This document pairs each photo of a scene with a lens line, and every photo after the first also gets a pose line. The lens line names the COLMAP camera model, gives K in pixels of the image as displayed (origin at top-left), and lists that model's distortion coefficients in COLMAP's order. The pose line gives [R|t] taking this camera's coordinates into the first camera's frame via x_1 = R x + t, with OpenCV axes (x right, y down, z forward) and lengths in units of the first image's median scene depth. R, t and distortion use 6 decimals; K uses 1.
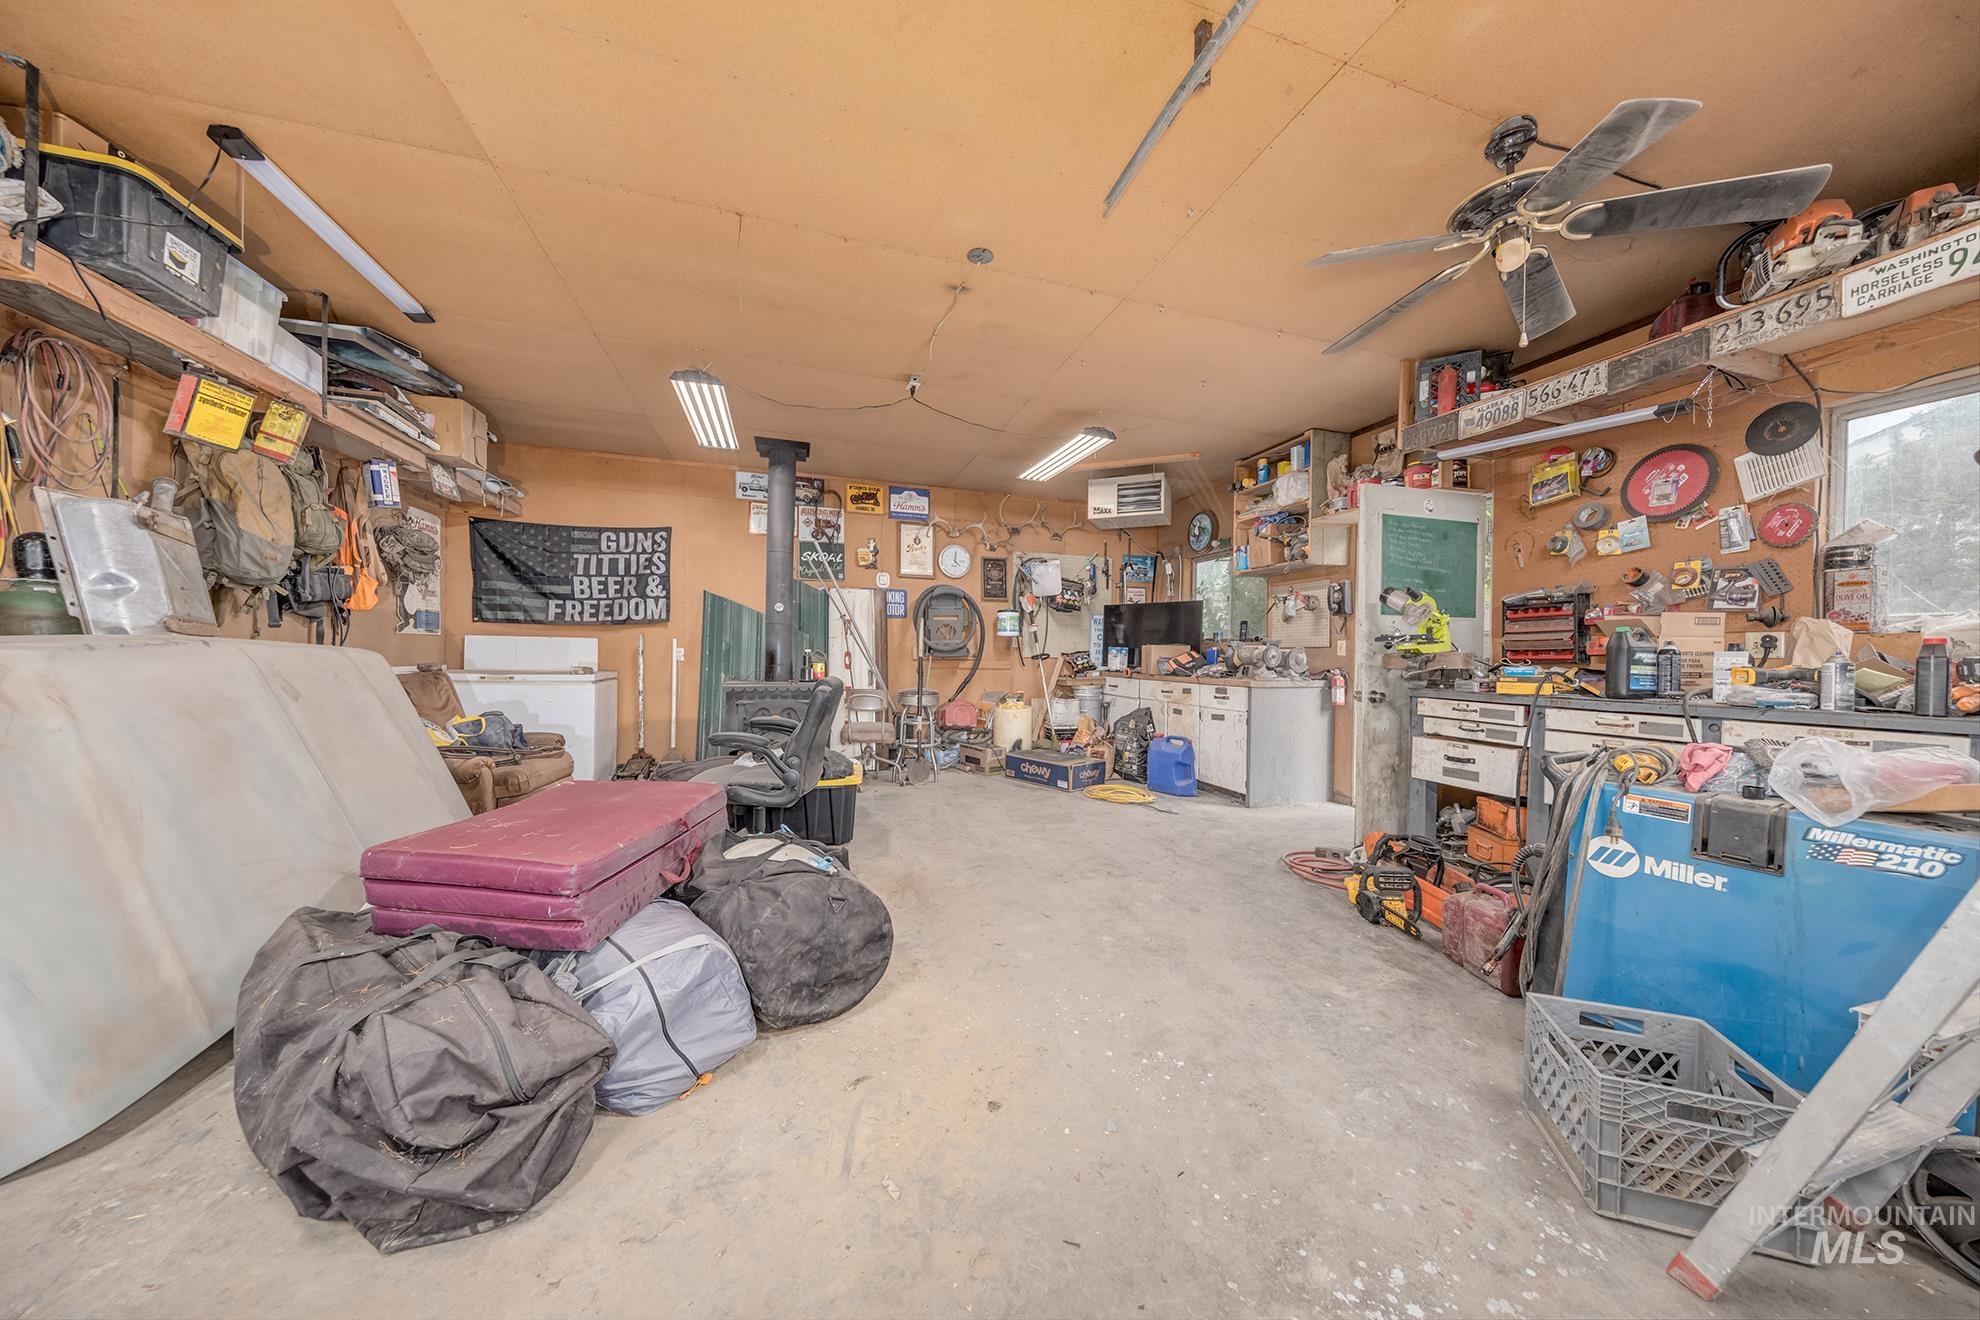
lens RADIAL K [[631.5, 0, 987.3], [0, 631.5, 657.4], [0, 0, 1]] dist [-0.000128, -0.000002]
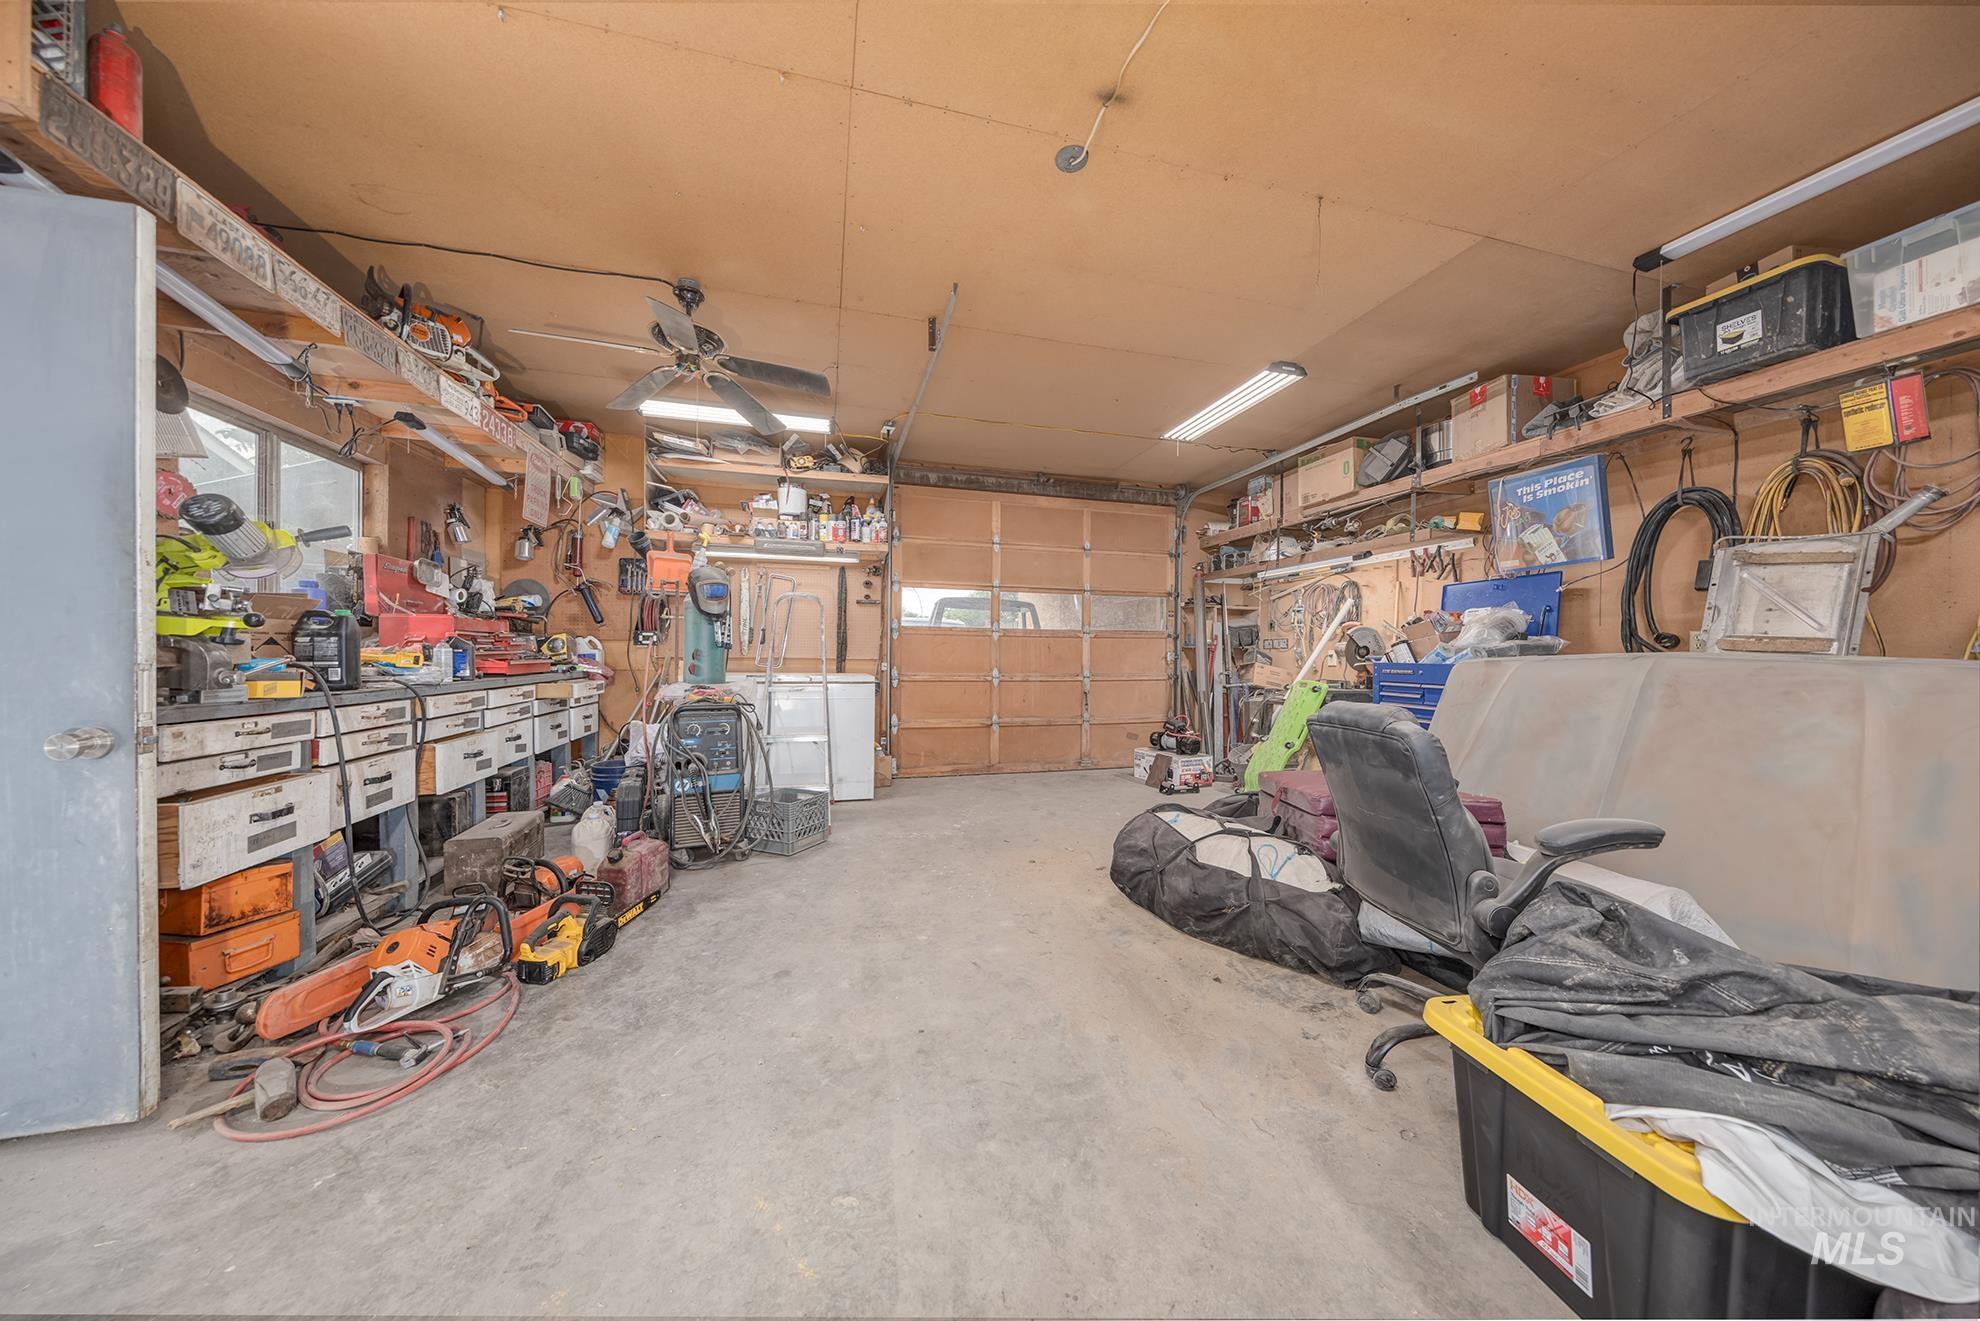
lens RADIAL K [[631.5, 0, 994.6], [0, 631.5, 659.0], [0, 0, 1]] dist [-0.000128, -0.000002]
pose [[-0.999185, -0.019909, 0.035111, 0.047951], [-0.019497, 0.999738, 0.012030, -0.008195], [-0.035341, 0.011336, -0.999311, 1.916902]]
